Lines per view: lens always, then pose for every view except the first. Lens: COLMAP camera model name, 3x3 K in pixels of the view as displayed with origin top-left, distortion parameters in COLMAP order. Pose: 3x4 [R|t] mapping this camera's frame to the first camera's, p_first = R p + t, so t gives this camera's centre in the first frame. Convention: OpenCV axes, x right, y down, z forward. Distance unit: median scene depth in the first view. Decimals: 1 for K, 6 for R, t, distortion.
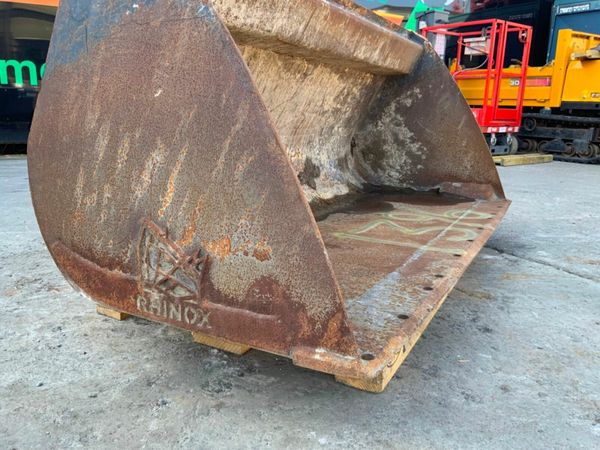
lens RADIAL K [[501.6, 0, 300.0], [0, 501.6, 225.0], [0, 0, 1]] dist [0.066237, -0.145592]
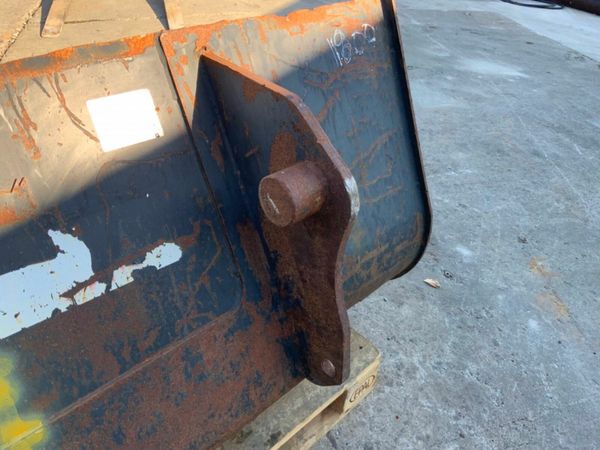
lens RADIAL K [[498.7, 0, 300.0], [0, 498.7, 225.0], [0, 0, 1]] dist [0.070802, -0.129723]
pose [[-0.948257, -0.256791, 0.186728, -0.411983], [-0.031137, 0.660488, 0.750191, -0.908355], [-0.315974, 0.705559, -0.634308, 1.646650]]
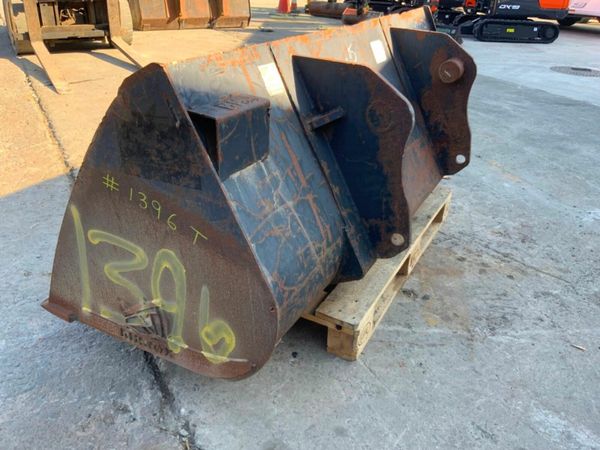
lens RADIAL K [[498.7, 0, 300.0], [0, 498.7, 225.0], [0, 0, 1]] dist [0.070802, -0.129723]
pose [[-0.998050, -0.058897, -0.020651, 0.199329], [-0.058051, 0.754509, 0.653717, -1.105843], [-0.022921, 0.653642, -0.756457, 2.747245]]
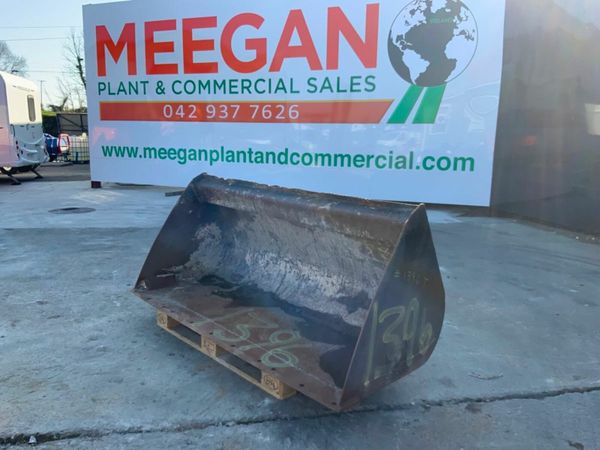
lens RADIAL K [[493.2, 0, 300.0], [0, 493.2, 225.0], [0, 0, 1]] dist [0.108562, -0.206197]
pose [[-0.331124, 0.136057, -0.933727, 2.259495], [-0.242071, 0.944184, 0.223425, -0.983436], [0.912008, 0.300010, -0.279706, 2.094385]]
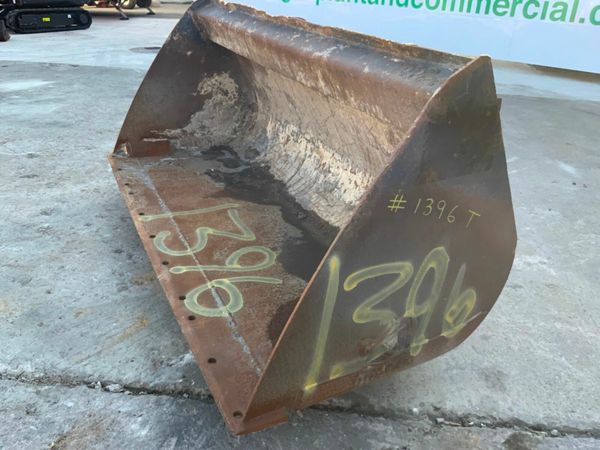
lens RADIAL K [[498.7, 0, 300.0], [0, 498.7, 225.0], [0, 0, 1]] dist [0.070802, -0.129723]
pose [[-0.577674, 0.315594, -0.752790, 1.298250], [-0.247381, 0.811175, 0.529904, -0.896314], [0.777879, 0.492338, -0.390523, 2.194396]]
